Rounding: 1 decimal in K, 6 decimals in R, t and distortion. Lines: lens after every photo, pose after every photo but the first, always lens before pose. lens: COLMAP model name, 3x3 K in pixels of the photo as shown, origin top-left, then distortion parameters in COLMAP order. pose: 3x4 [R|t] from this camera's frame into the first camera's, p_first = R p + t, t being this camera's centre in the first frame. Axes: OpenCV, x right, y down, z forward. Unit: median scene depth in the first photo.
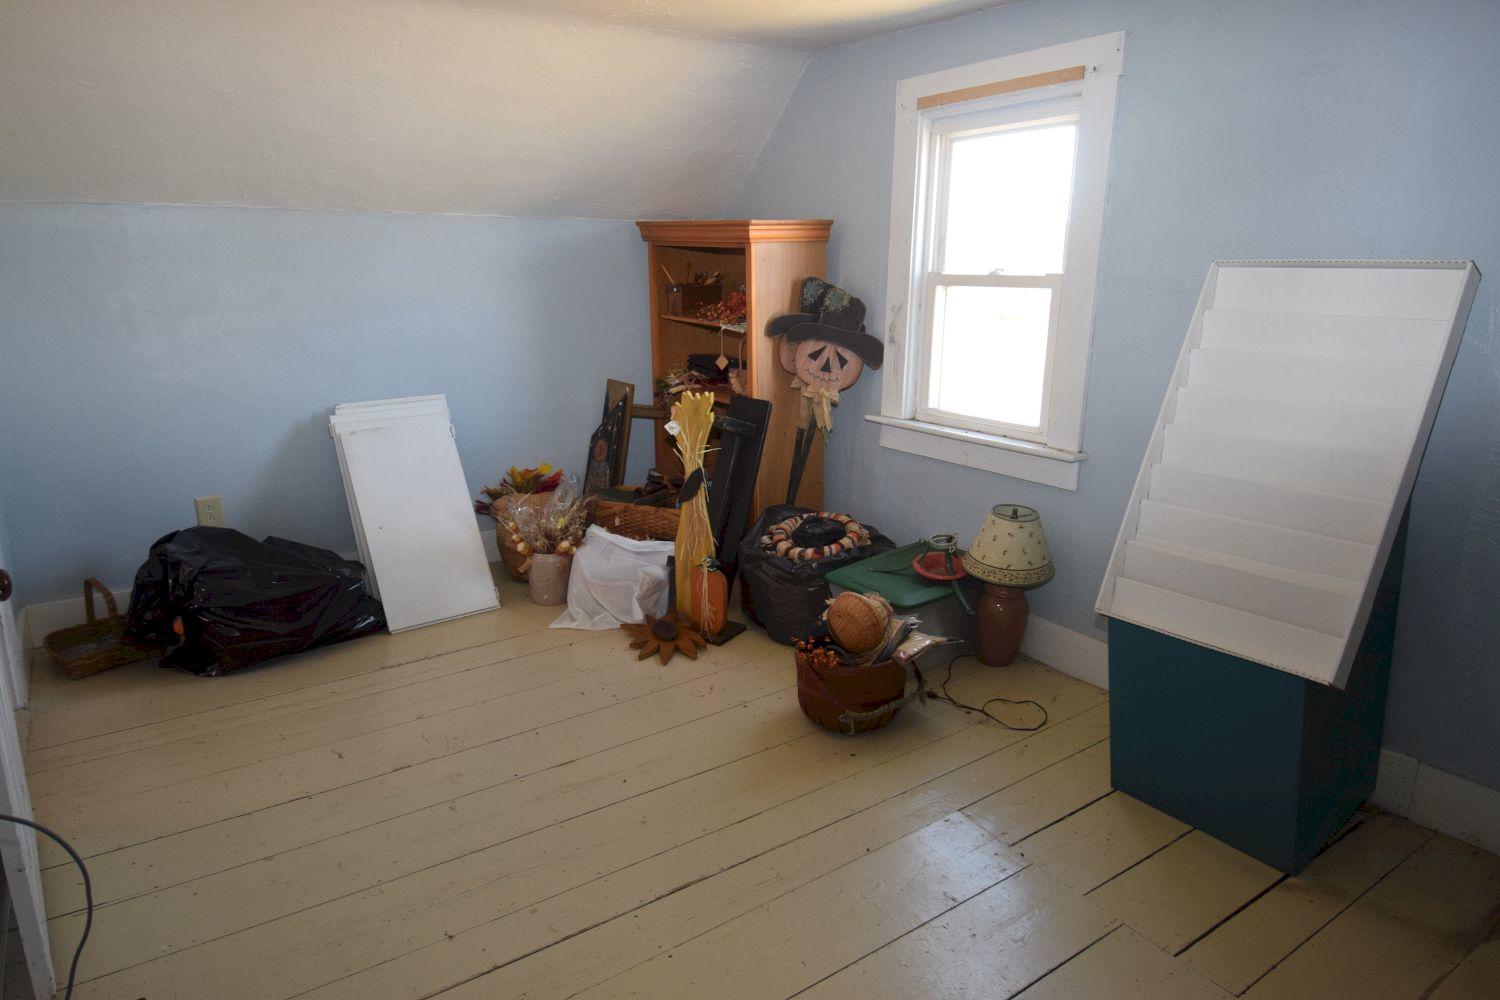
lens RADIAL K [[925.8, 0, 748.1], [0, 925.8, 506.0], [0, 0, 1]] dist [0.001344, -0.000219]
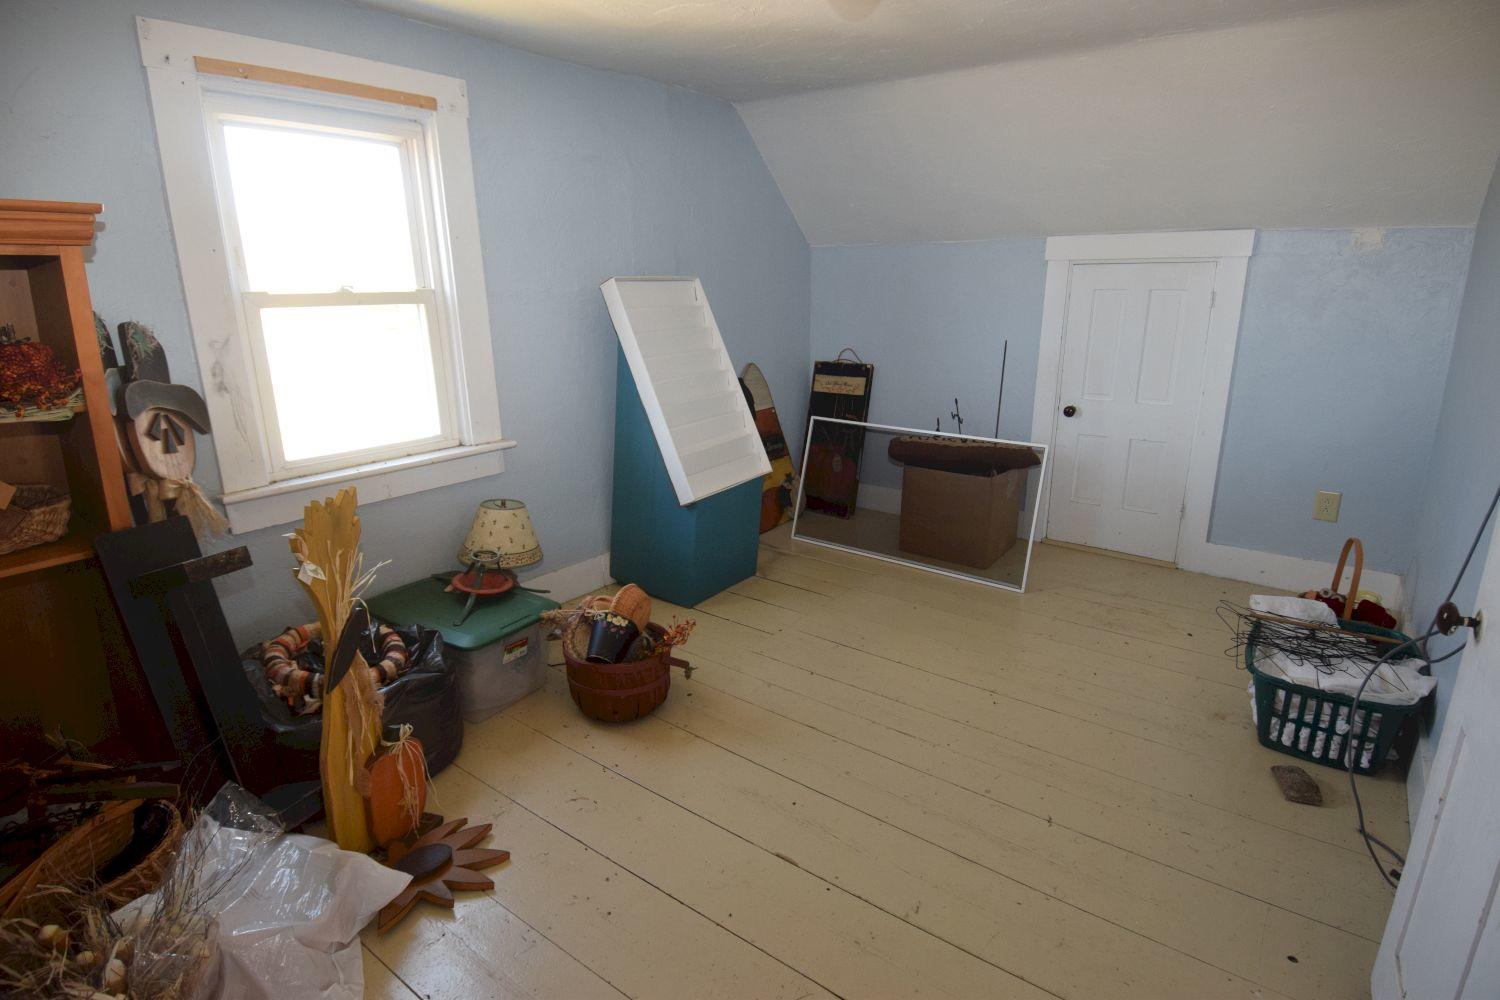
lens RADIAL K [[778.3, 0, 755.8], [0, 778.3, 494.4], [0, 0, 1]] dist [0.054446, -0.055385]
pose [[-0.327315, -0.247485, 0.911930, -0.631134], [0.253019, 0.906894, 0.336934, -0.230201], [-0.910410, 0.341019, -0.234222, 0.888731]]
